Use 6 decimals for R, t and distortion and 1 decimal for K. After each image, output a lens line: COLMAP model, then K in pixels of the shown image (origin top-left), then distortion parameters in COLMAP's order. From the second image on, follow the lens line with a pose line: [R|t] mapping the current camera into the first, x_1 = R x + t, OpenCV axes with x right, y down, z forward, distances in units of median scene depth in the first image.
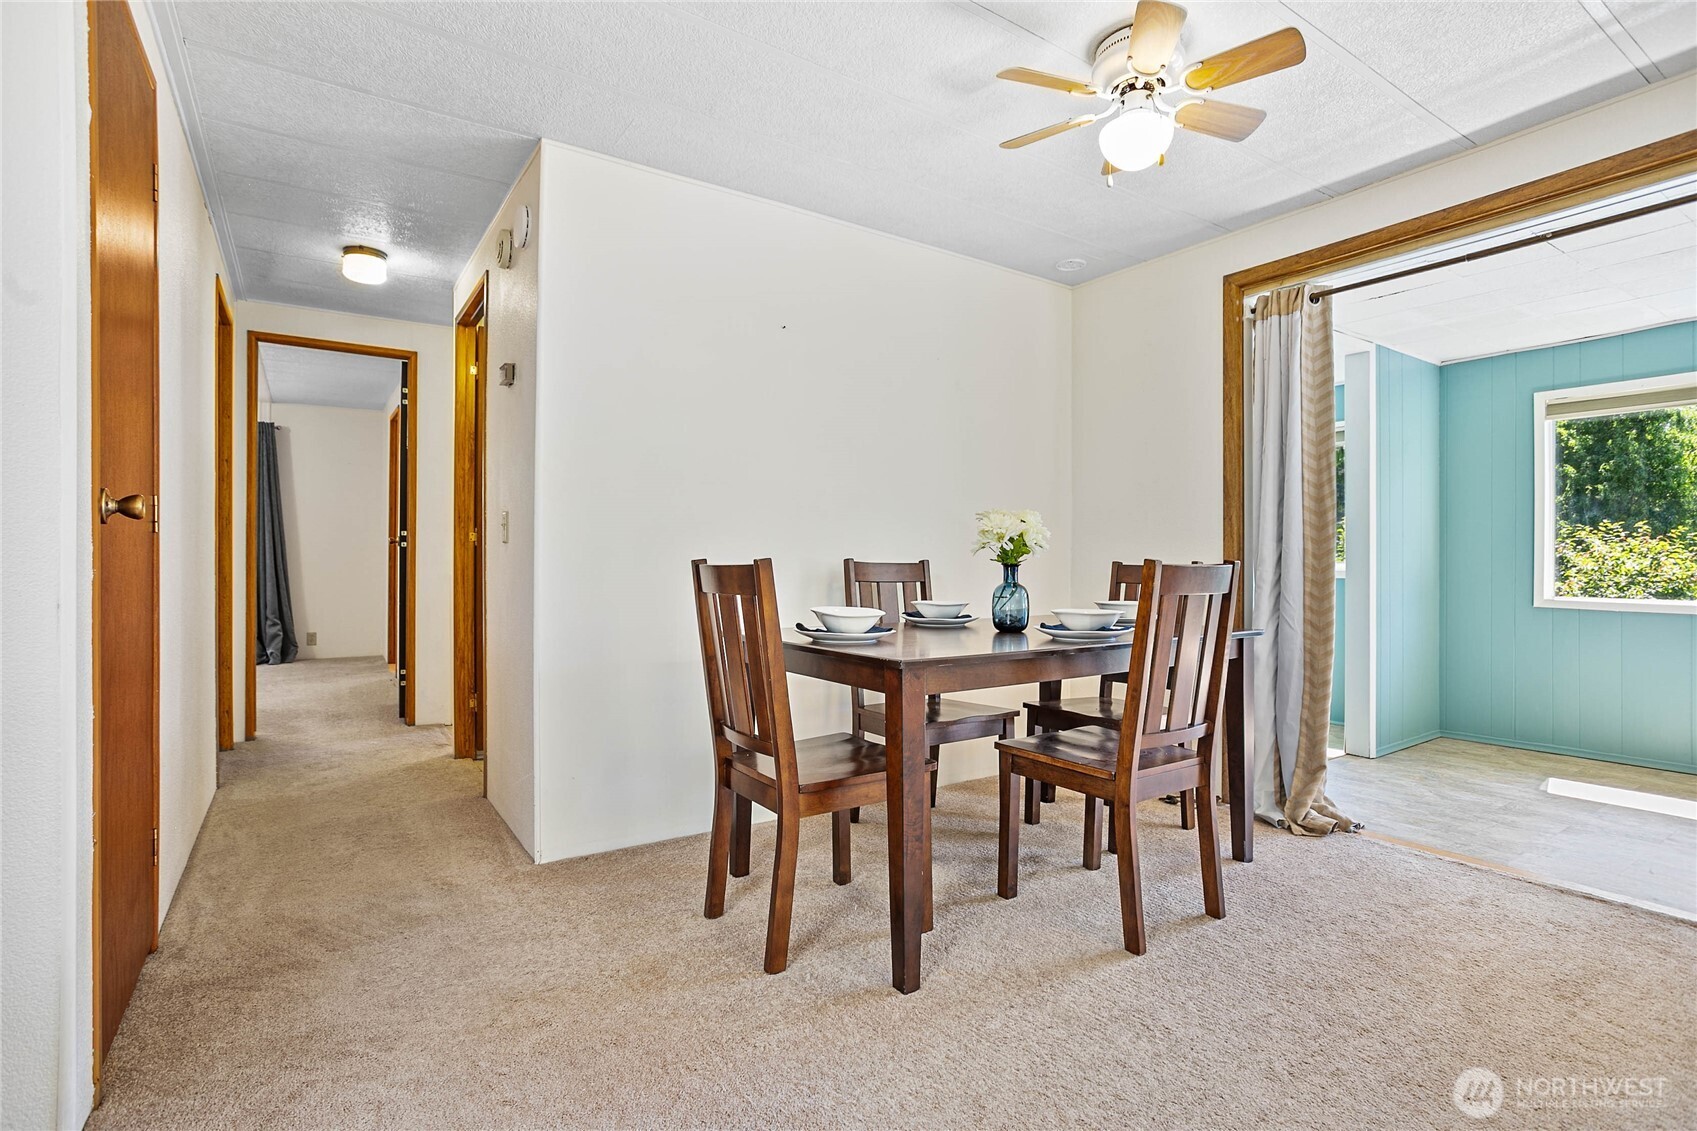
lens RADIAL K [[802.3, 0, 845.3], [0, 802.3, 555.2], [0, 0, 1]] dist [-0.018261, -0.000624]
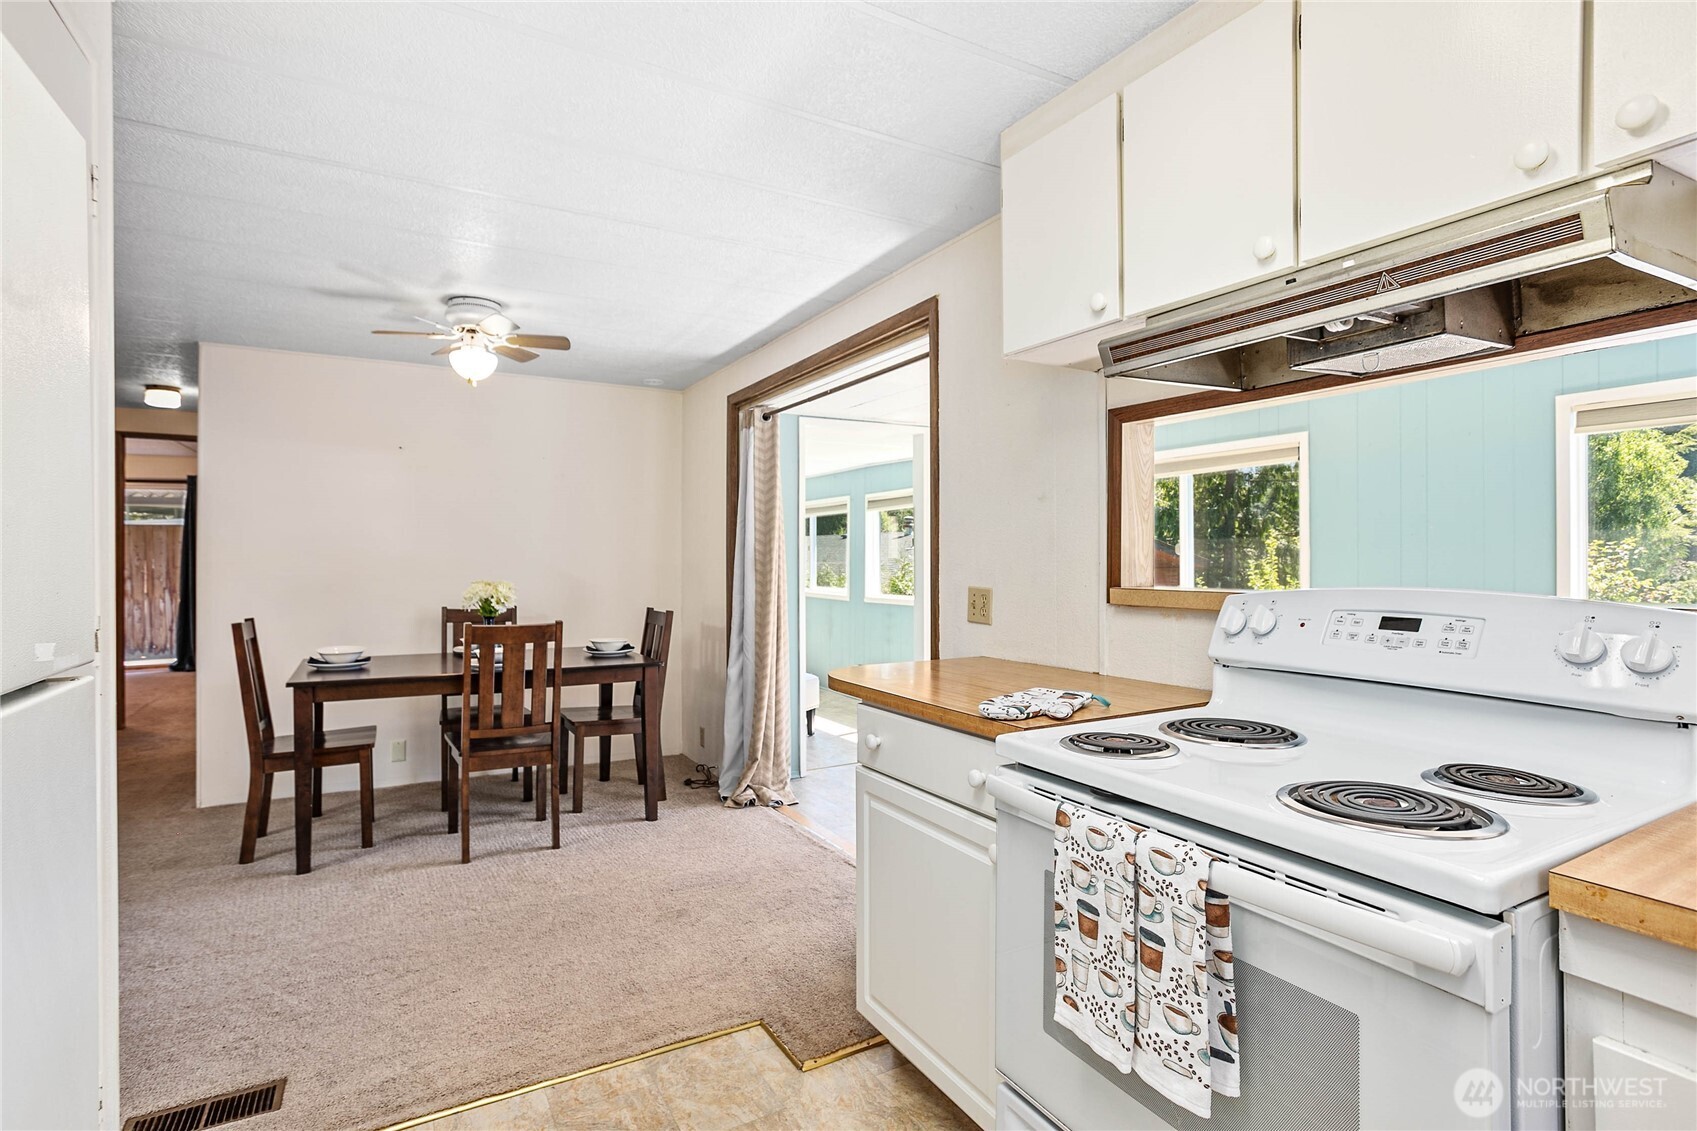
lens RADIAL K [[802.3, 0, 845.3], [0, 802.3, 555.2], [0, 0, 1]] dist [-0.018261, -0.000624]
pose [[0.996930, -0.002820, -0.078253, 0.834203], [0.002198, 0.999965, -0.008030, -0.073760], [0.078273, 0.007833, 0.996901, -0.364149]]
